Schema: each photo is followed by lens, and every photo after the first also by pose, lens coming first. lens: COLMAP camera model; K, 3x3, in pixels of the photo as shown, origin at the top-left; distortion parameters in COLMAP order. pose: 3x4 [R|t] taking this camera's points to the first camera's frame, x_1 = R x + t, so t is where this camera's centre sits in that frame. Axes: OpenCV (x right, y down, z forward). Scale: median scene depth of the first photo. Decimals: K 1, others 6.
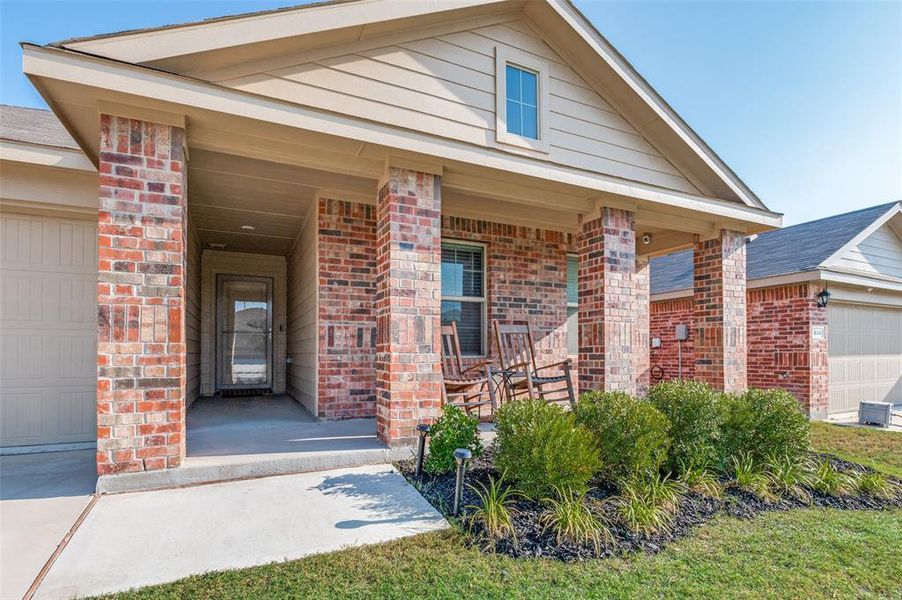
lens RADIAL K [[447.2, 0, 451.5], [0, 447.2, 342.8], [0, 0, 1]] dist [-0.006407, -0.000626]
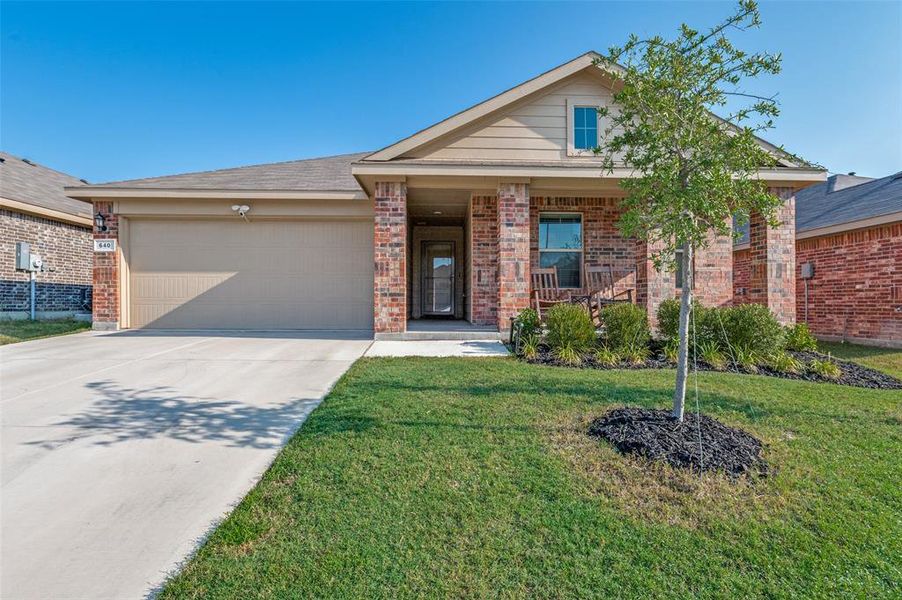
lens RADIAL K [[442.0, 0, 451.5], [0, 442.0, 285.0], [0, 0, 1]] dist [-0.011411, -0.000421]
pose [[0.910501, -0.013463, -0.413288, 0.428070], [0.004921, 0.999752, -0.021726, 0.071994], [0.413478, 0.017748, 0.910341, -0.751836]]
